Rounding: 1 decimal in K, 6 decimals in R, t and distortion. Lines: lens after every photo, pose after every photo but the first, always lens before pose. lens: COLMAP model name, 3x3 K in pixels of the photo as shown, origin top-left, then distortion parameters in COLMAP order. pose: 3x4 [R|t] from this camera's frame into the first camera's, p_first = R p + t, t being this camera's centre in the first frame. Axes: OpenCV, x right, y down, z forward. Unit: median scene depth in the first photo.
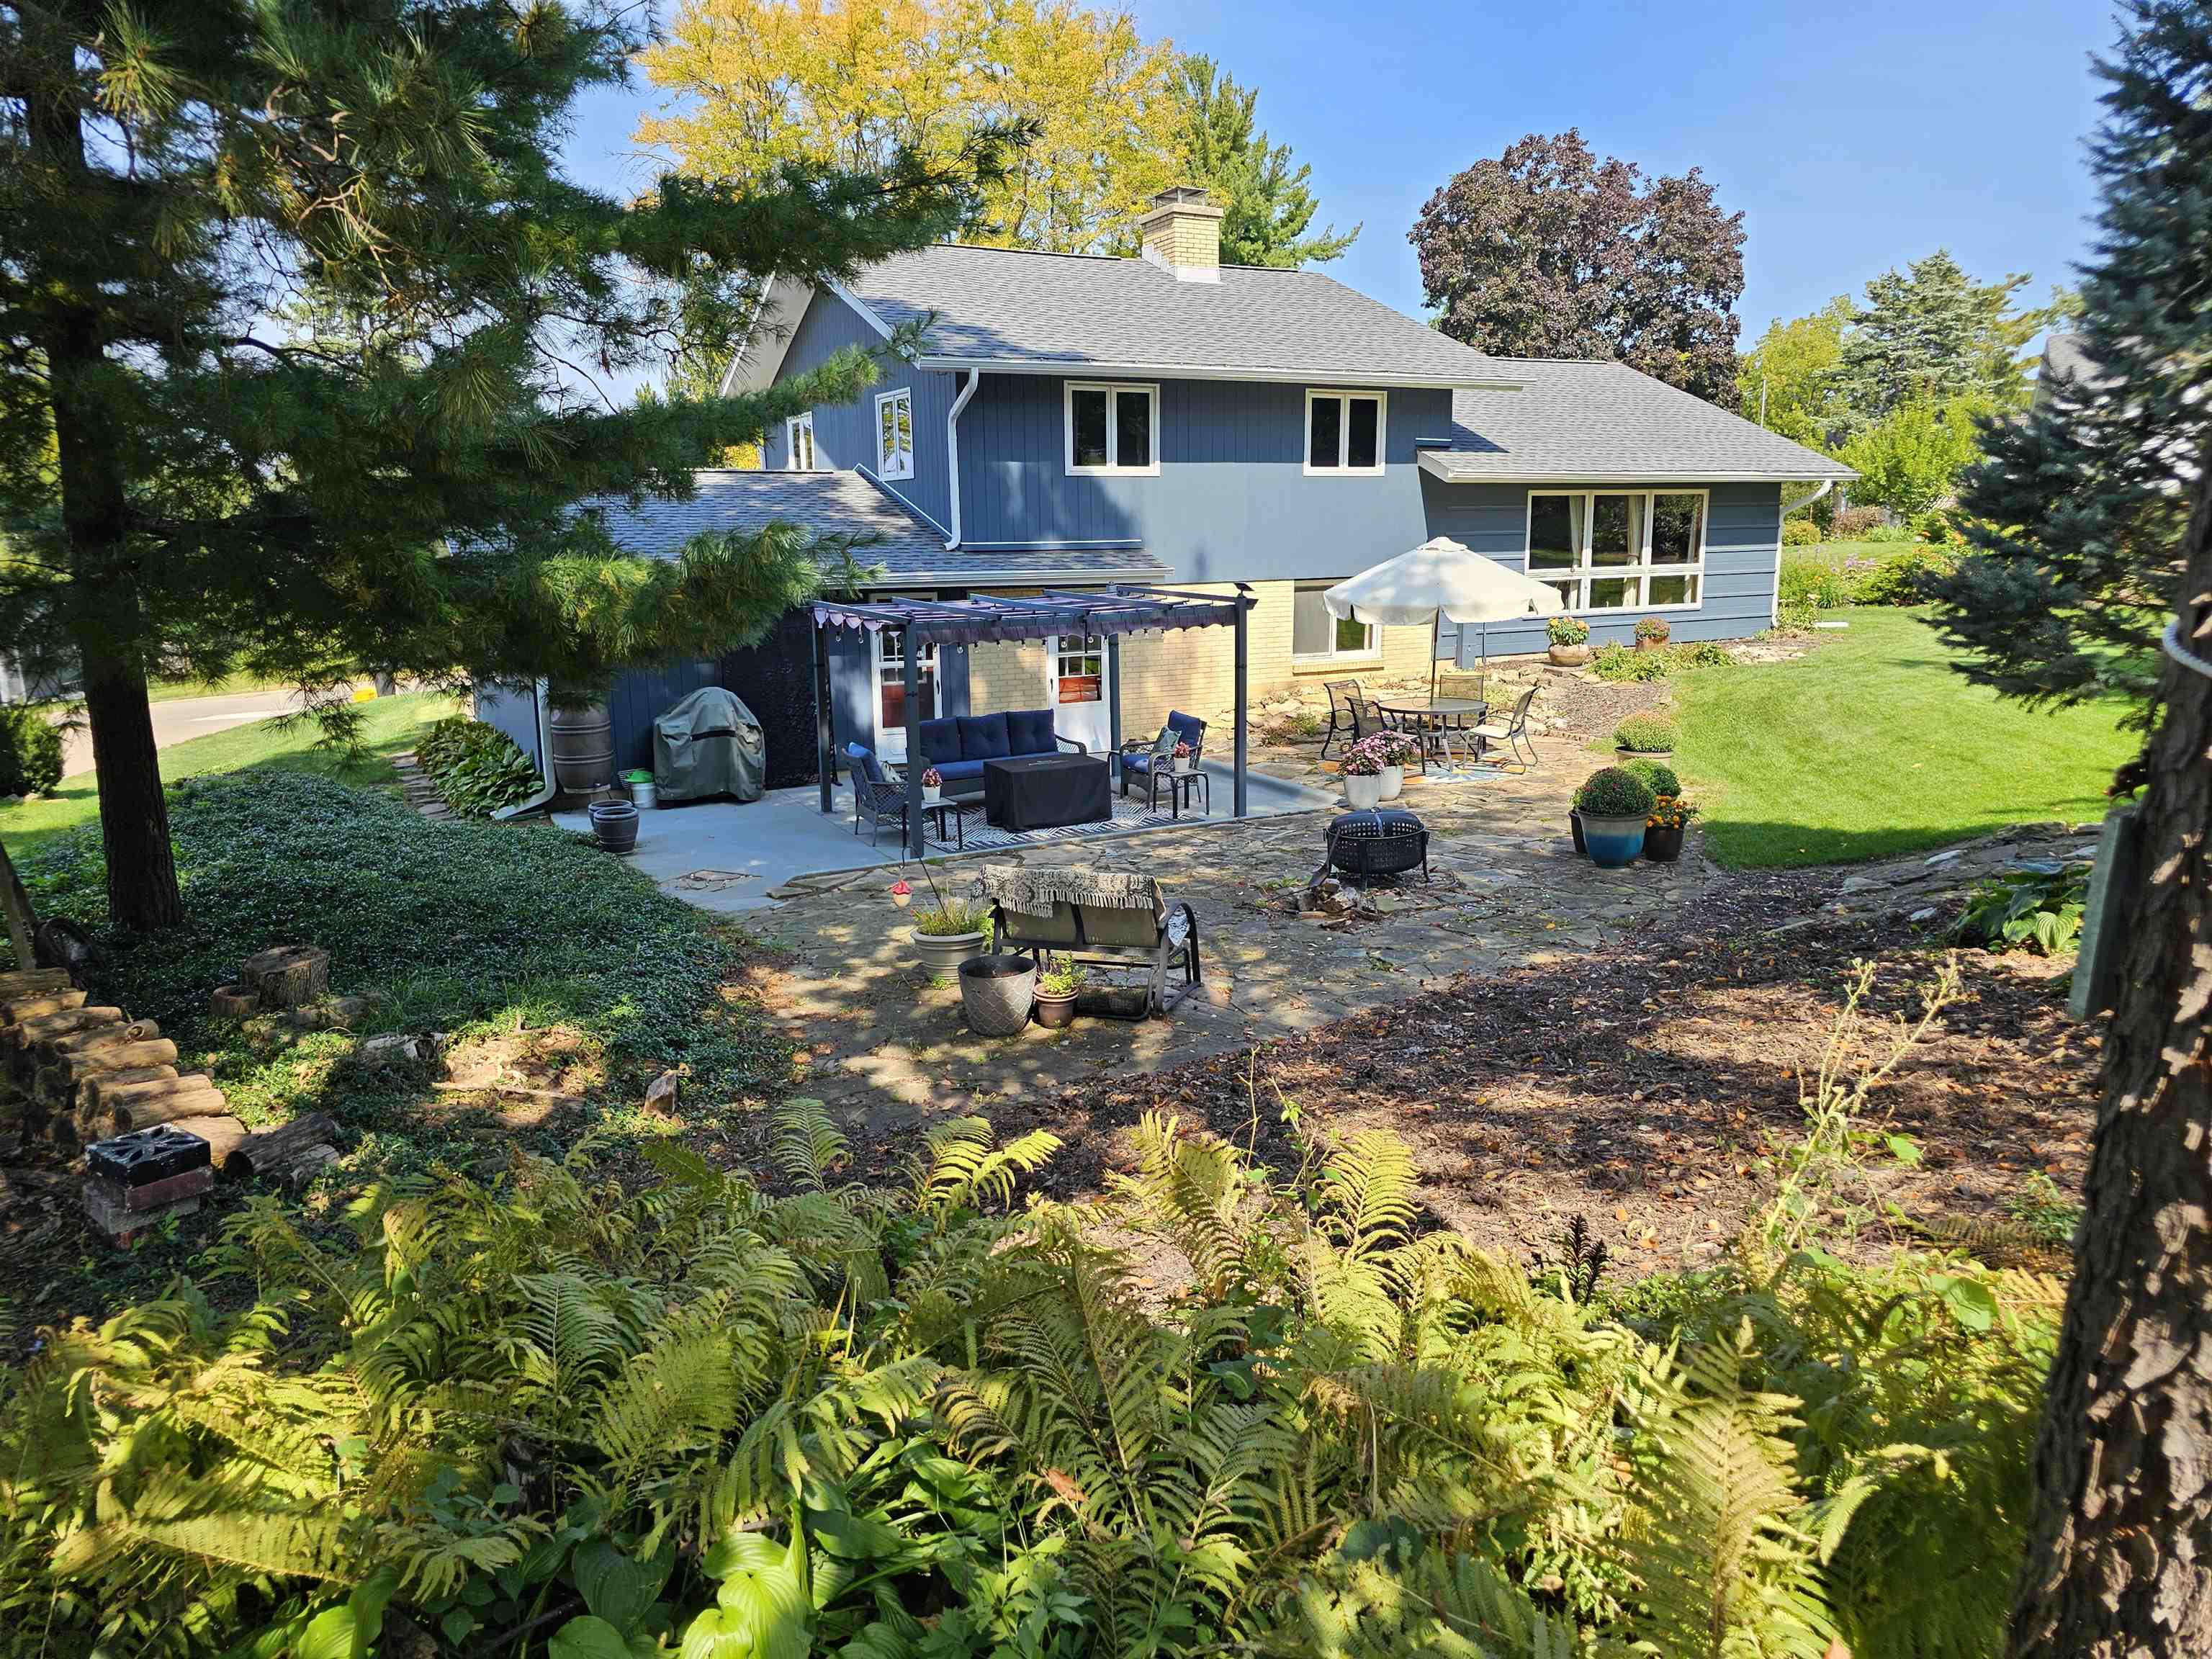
lens RADIAL K [[1490.4, 0, 1107.9], [0, 1490.4, 823.2], [0, 0, 1]] dist [0.050548, -0.031824]
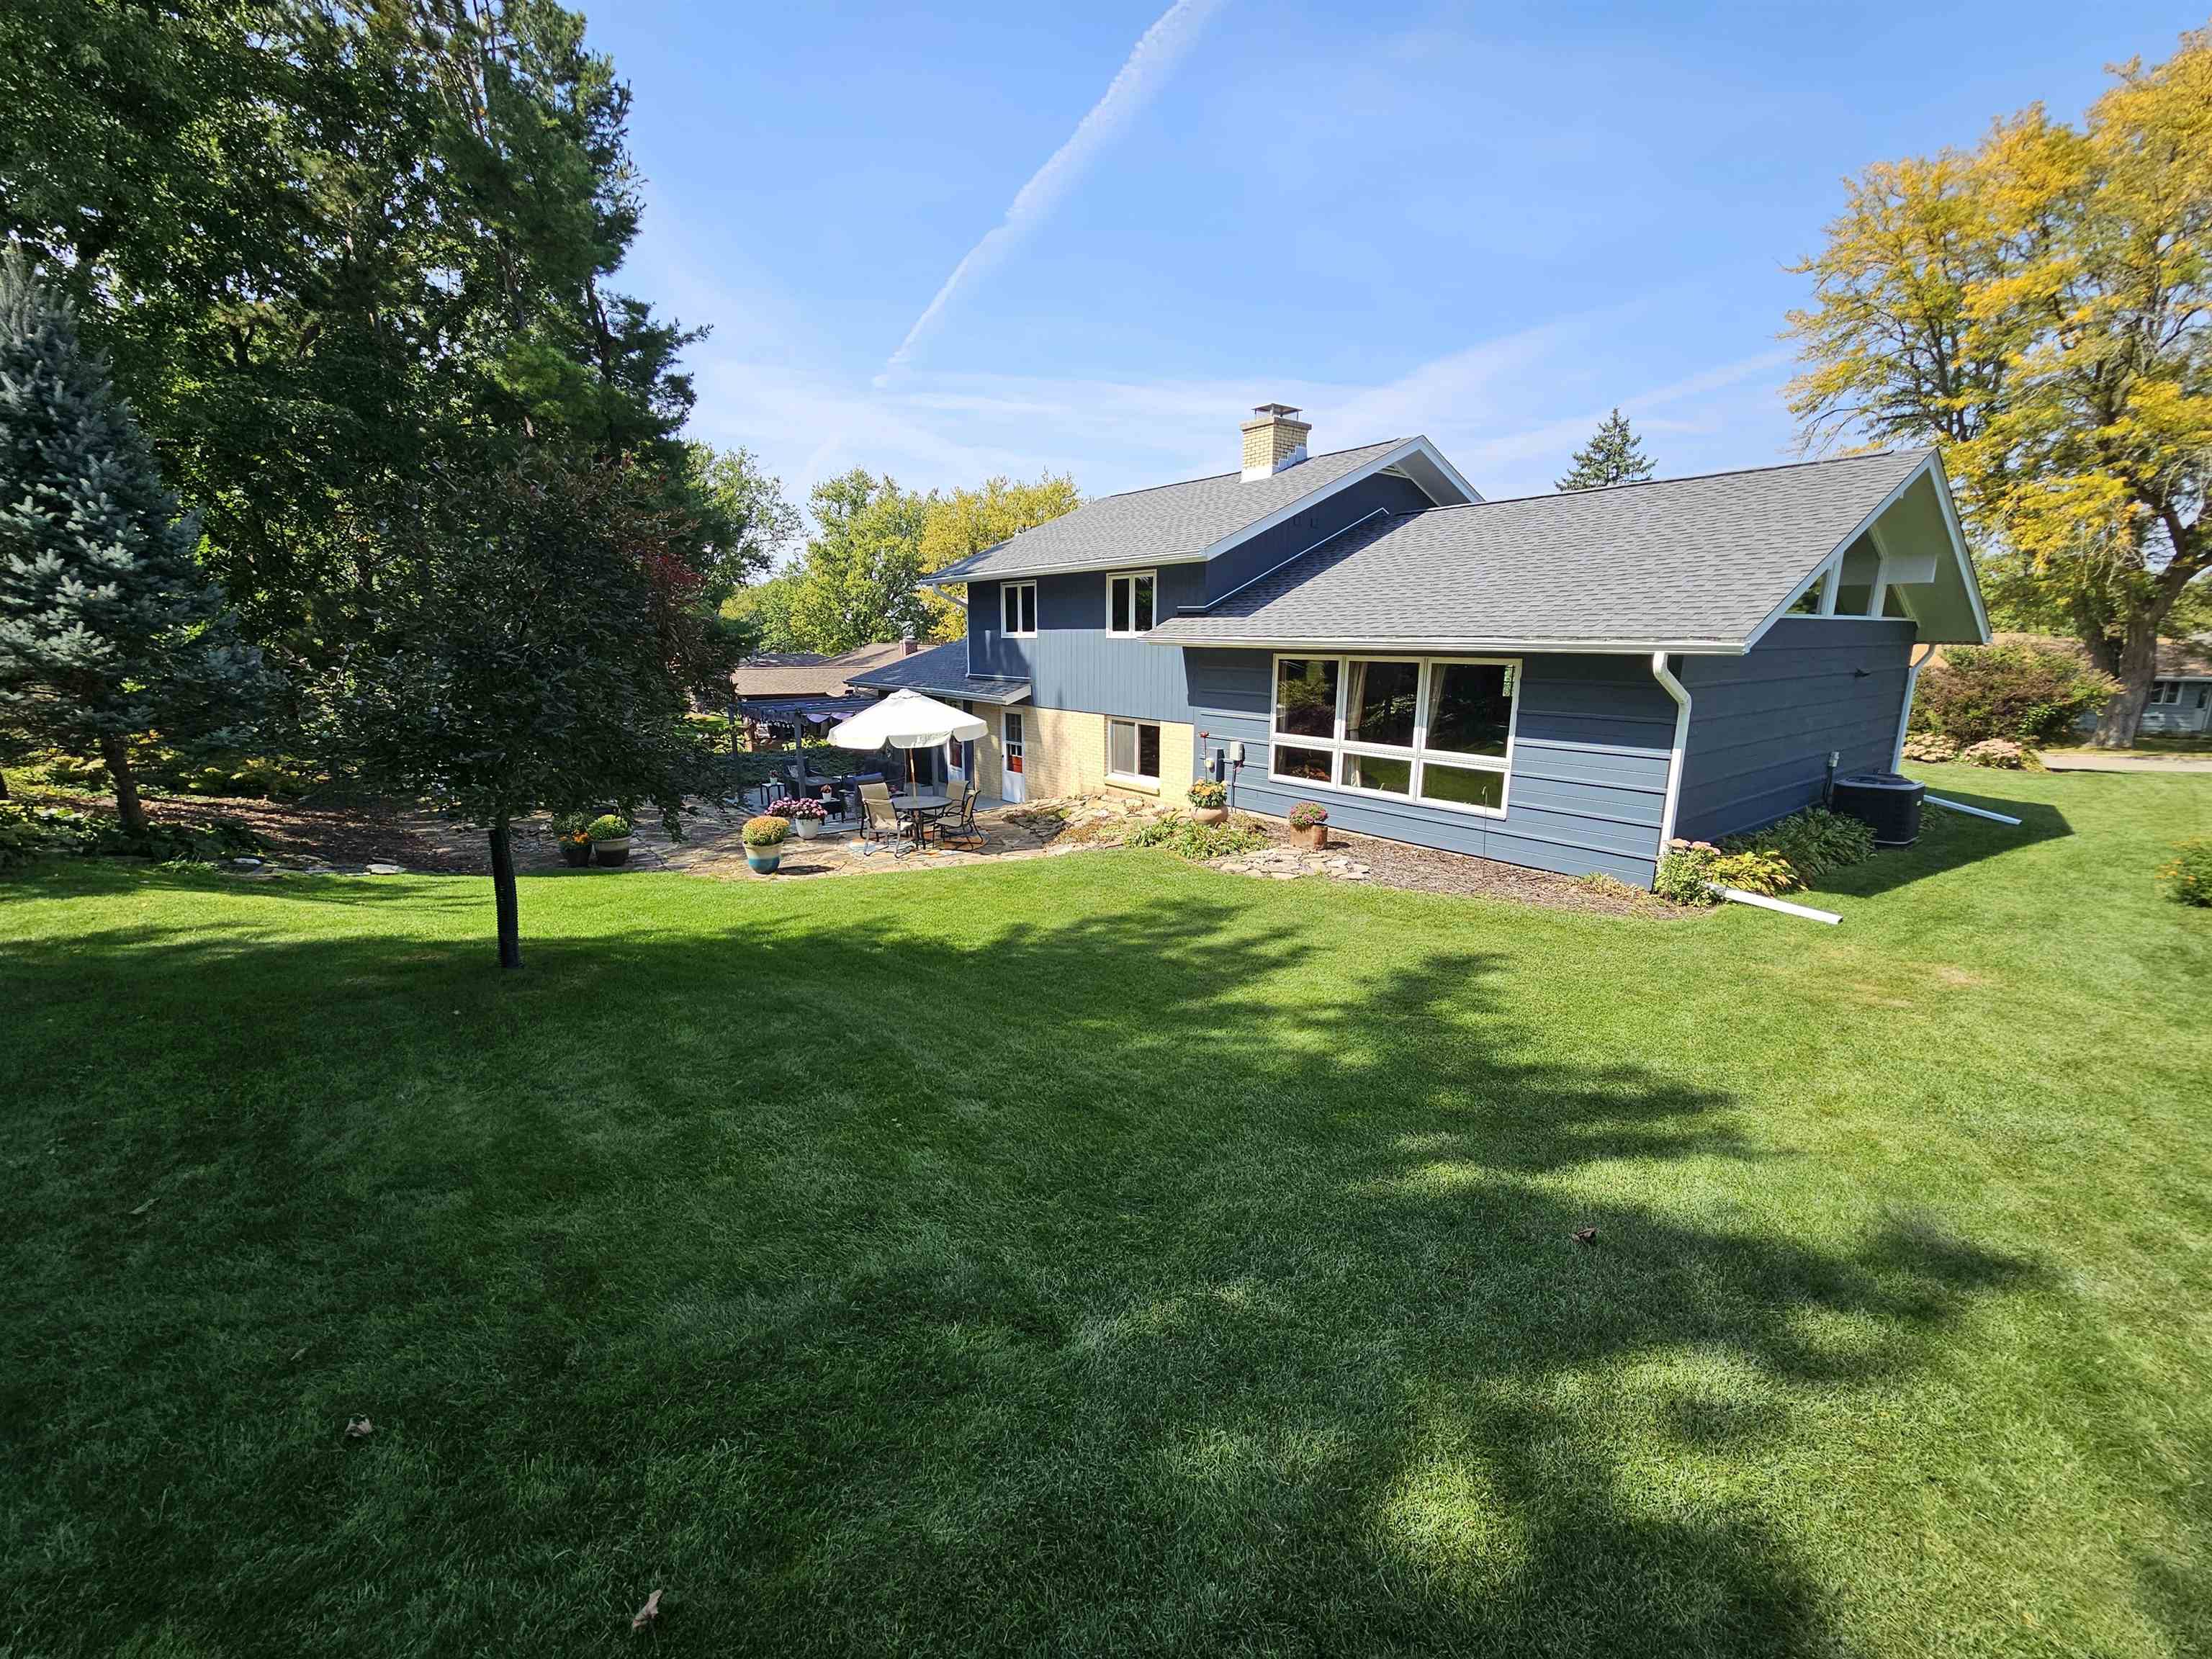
lens RADIAL K [[912.0, 0, 1107.0], [0, 912.0, 833.9], [0, 0, 1]] dist [-0.002571, 0.001161]
pose [[0.175698, 0.196855, -0.964561, 0.948887], [-0.243686, 0.958007, 0.151129, -0.185827], [0.953807, 0.208497, 0.216290, 0.850614]]
